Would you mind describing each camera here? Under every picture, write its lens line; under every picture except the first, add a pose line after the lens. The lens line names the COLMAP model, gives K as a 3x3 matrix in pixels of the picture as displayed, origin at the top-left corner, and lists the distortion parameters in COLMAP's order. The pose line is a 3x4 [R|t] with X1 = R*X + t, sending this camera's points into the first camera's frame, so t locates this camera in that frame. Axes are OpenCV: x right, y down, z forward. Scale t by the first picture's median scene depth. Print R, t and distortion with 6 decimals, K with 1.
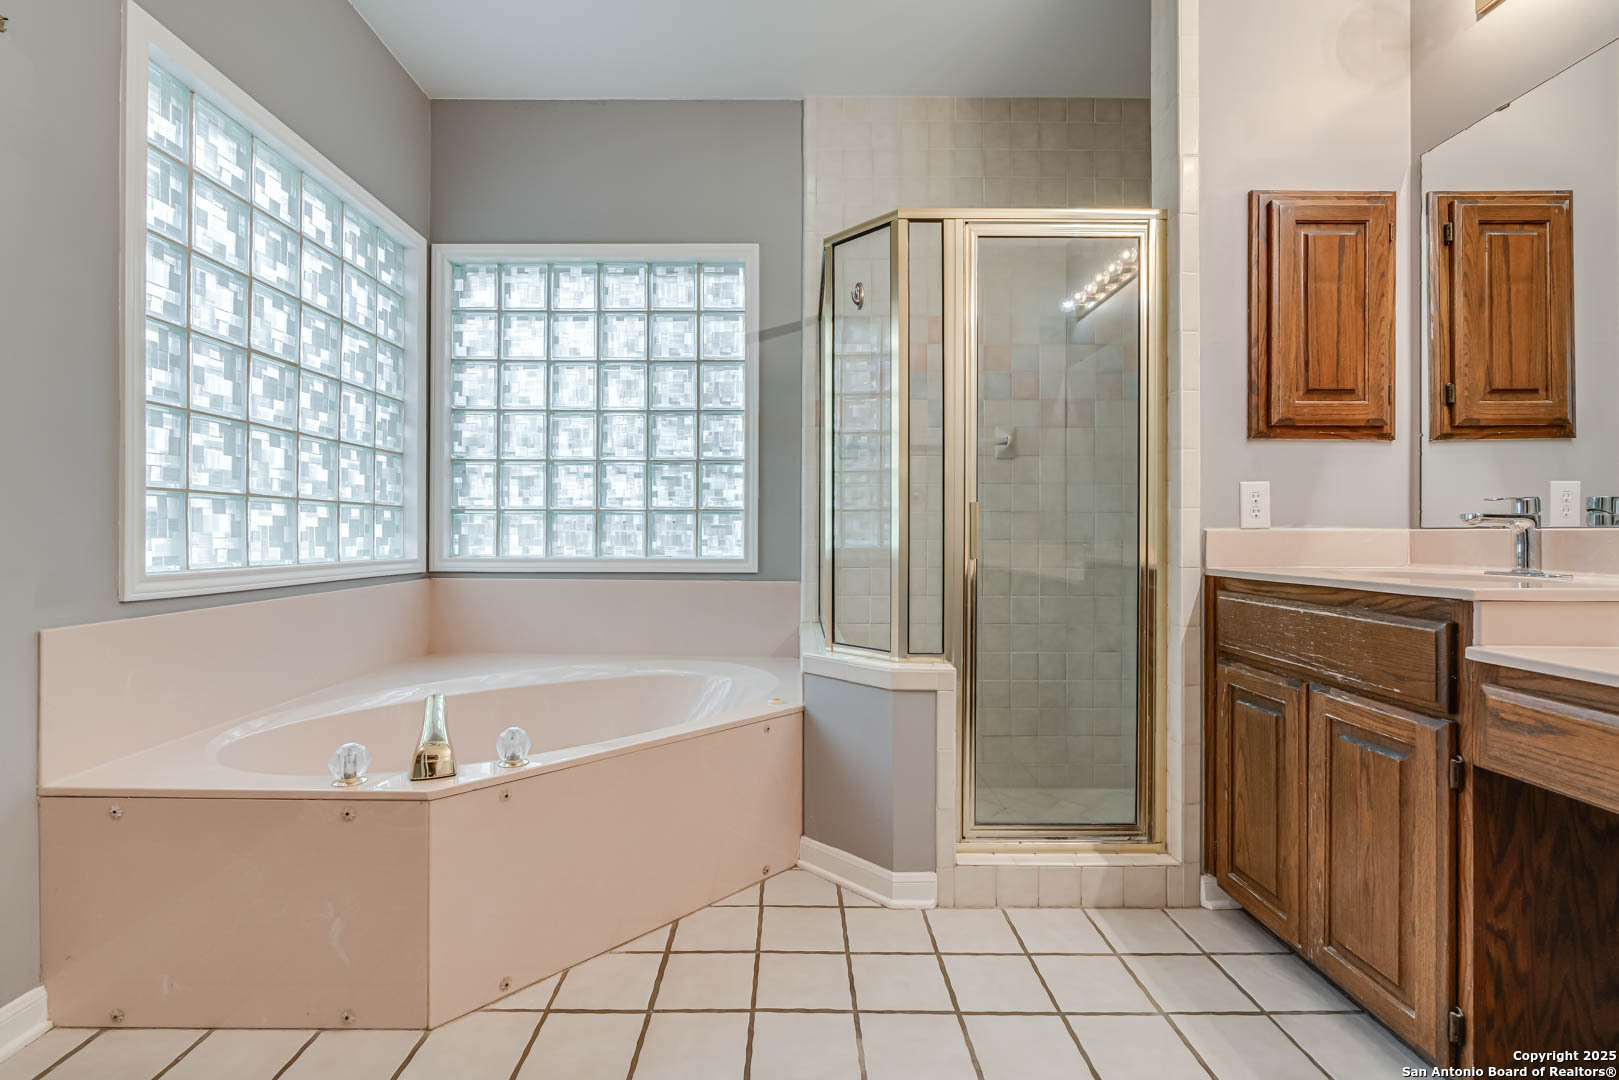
lens RADIAL K [[739.9, 0, 803.6], [0, 739.9, 526.5], [0, 0, 1]] dist [-0.009271, 0.003693]
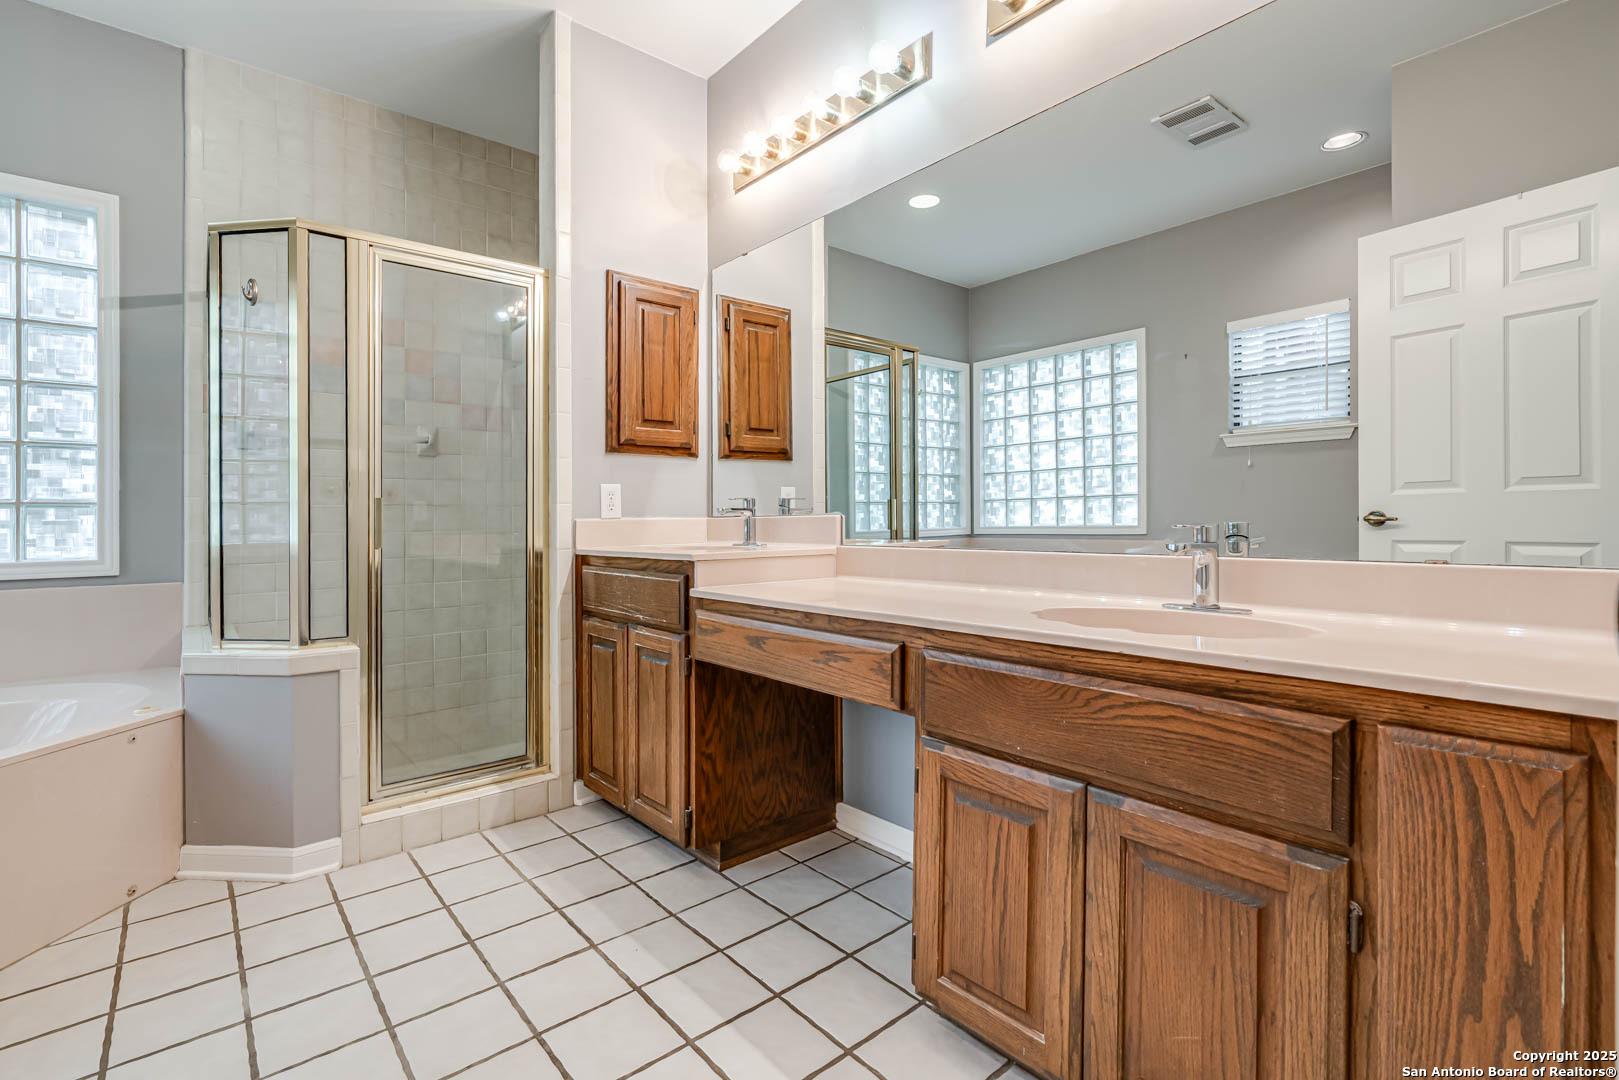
lens RADIAL K [[739.9, 0, 801.8], [0, 739.9, 511.7], [0, 0, 1]] dist [-0.009271, 0.003693]
pose [[0.776041, -0.005970, 0.630654, 0.024305], [0.010340, 0.999941, -0.003258, -0.001741], [-0.630598, 0.009049, 0.776057, -0.278089]]
